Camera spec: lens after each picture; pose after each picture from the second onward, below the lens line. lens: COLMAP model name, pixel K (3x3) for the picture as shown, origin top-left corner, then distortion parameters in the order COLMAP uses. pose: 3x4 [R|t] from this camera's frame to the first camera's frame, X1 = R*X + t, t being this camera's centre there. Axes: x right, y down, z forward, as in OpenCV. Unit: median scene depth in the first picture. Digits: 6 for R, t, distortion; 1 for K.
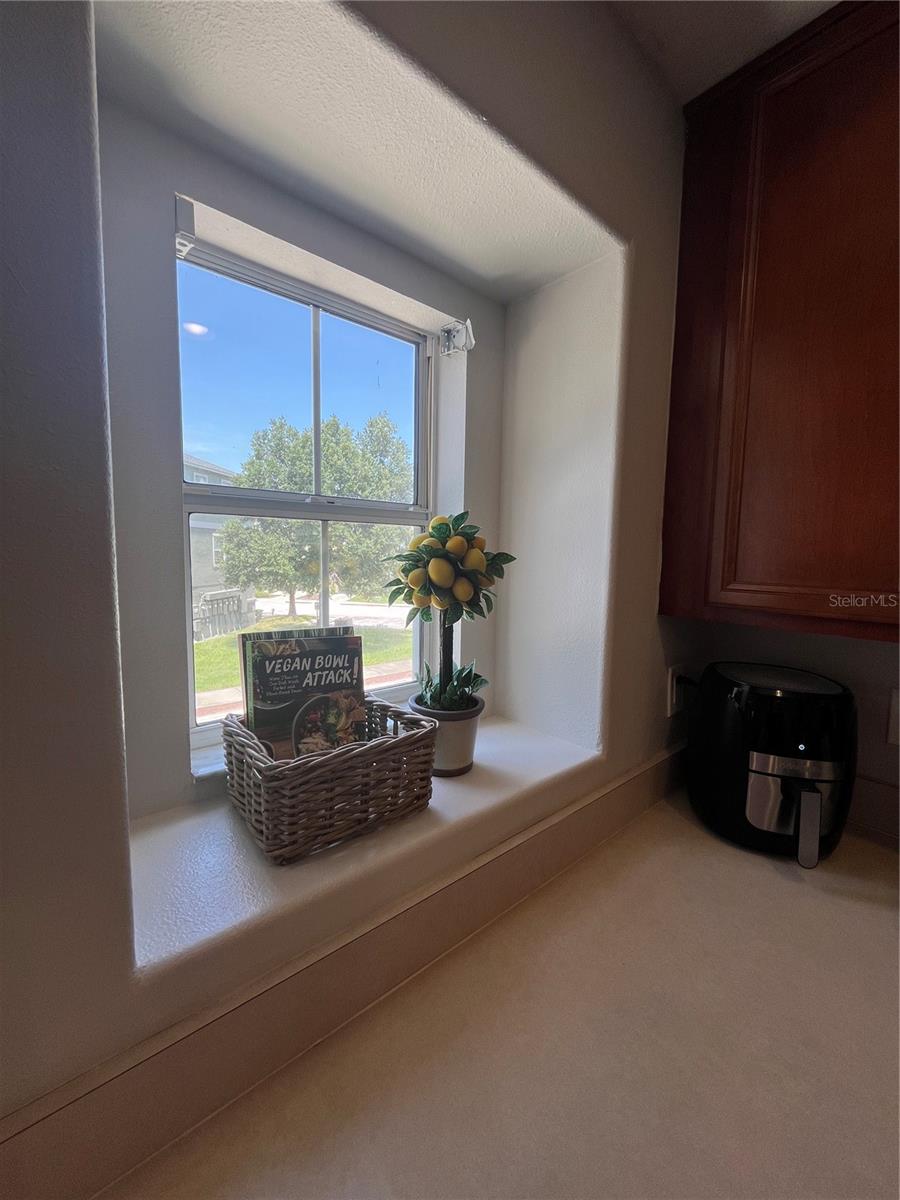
lens RADIAL K [[488.2, 0, 446.1], [0, 488.2, 600.9], [0, 0, 1]] dist [-0.004028, 0.000039]
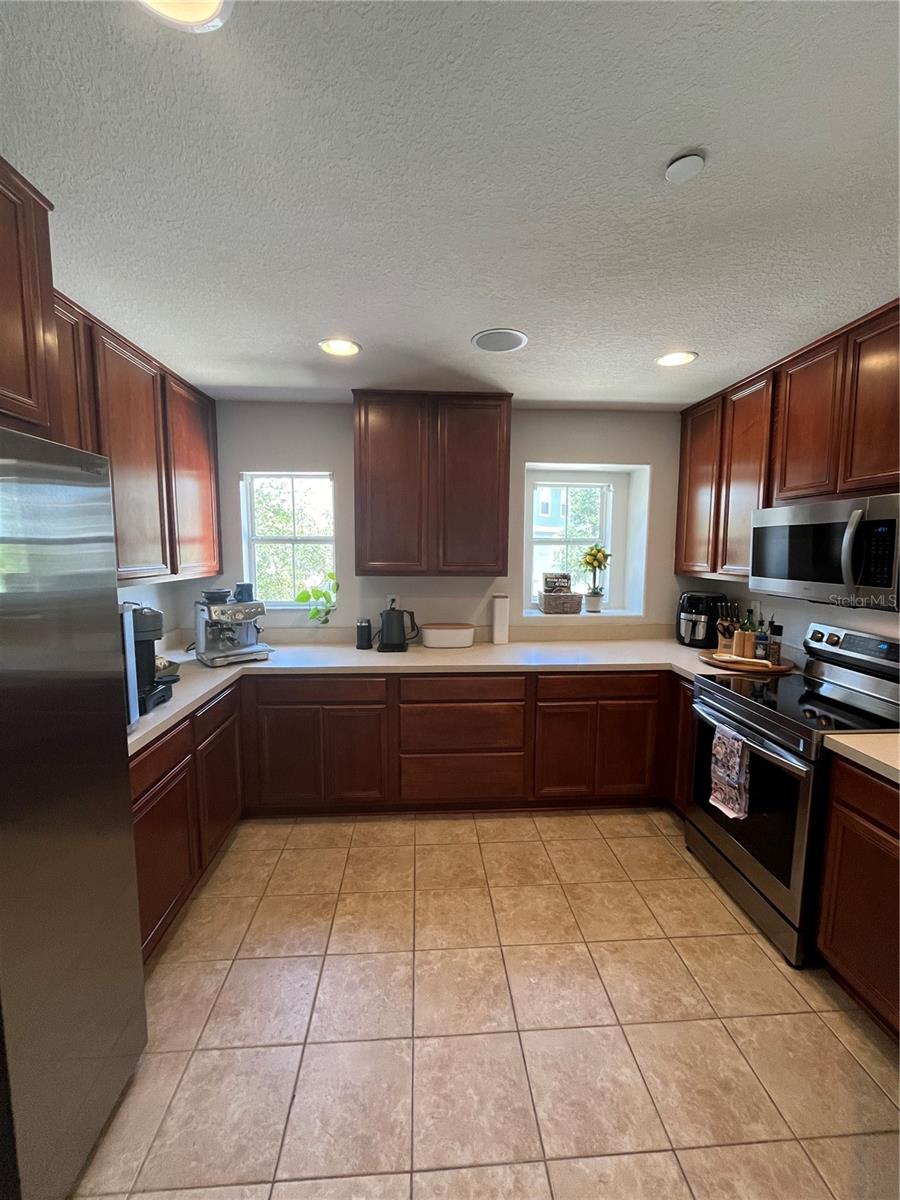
lens RADIAL K [[488.2, 0, 450.5], [0, 488.2, 597.6], [0, 0, 1]] dist [-0.004028, 0.000039]
pose [[0.796555, 0.046042, -0.602810, 1.462465], [-0.048959, 0.998734, 0.011587, 0.259024], [0.602580, 0.020284, 0.797801, -2.782650]]
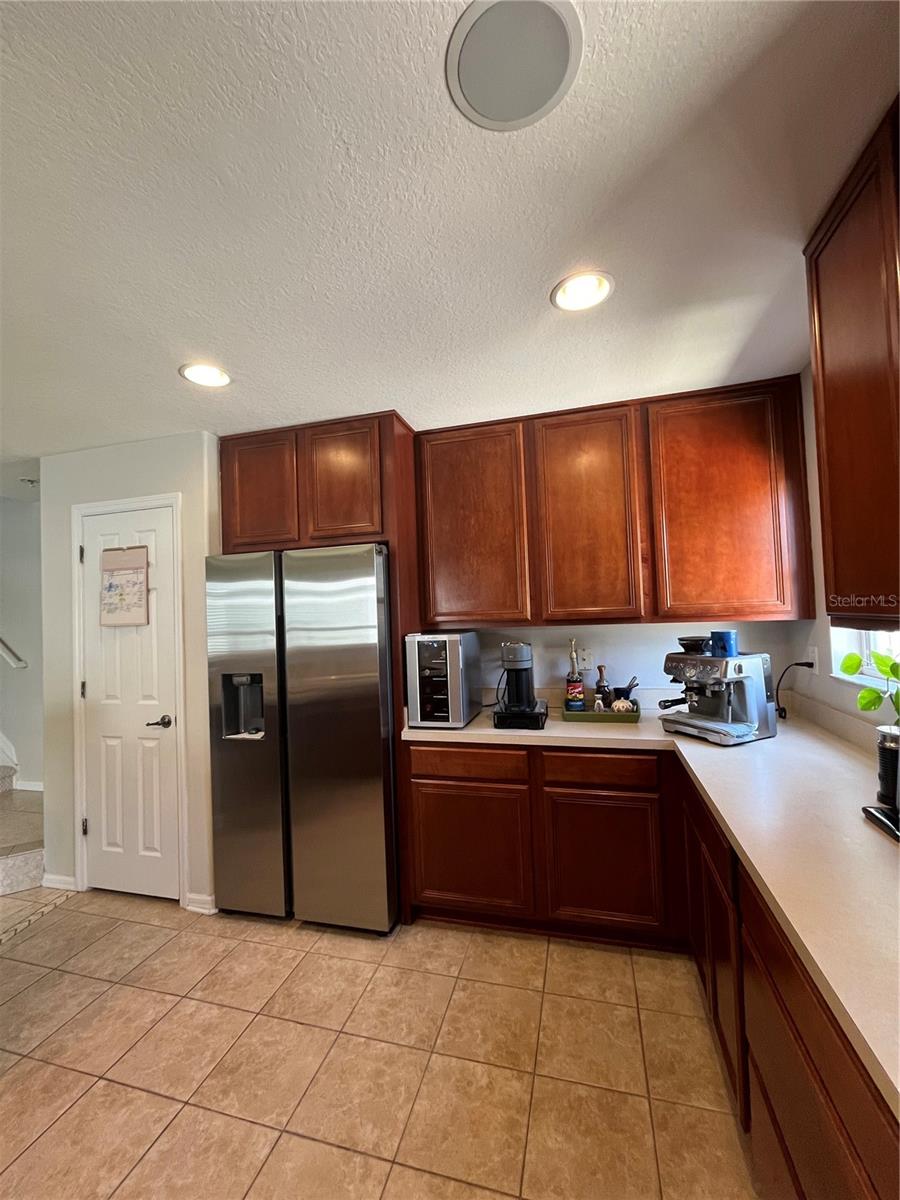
lens RADIAL K [[488.2, 0, 448.2], [0, 488.2, 599.1], [0, 0, 1]] dist [-0.004028, 0.000039]
pose [[-0.835755, -0.003775, -0.549089, 0.794871], [-0.033997, 0.998414, 0.044881, 0.071772], [0.548049, 0.056177, -0.834558, 0.056655]]
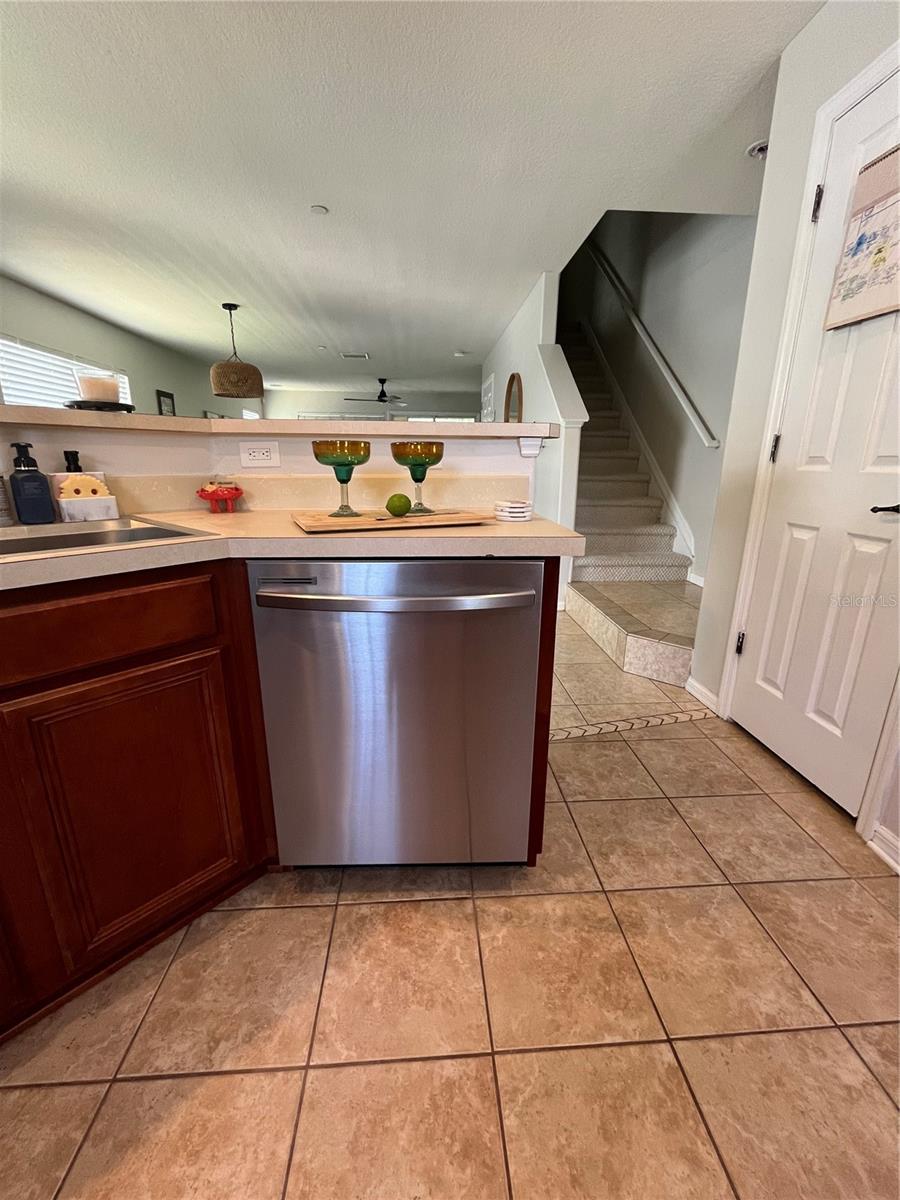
lens RADIAL K [[488.2, 0, 452.6], [0, 488.2, 596.2], [0, 0, 1]] dist [-0.004028, 0.000039]
pose [[-0.797260, -0.183790, 0.574976, 0.821462], [0.039505, 0.934593, 0.353519, 0.654589], [-0.602342, 0.304561, -0.737853, -1.250520]]
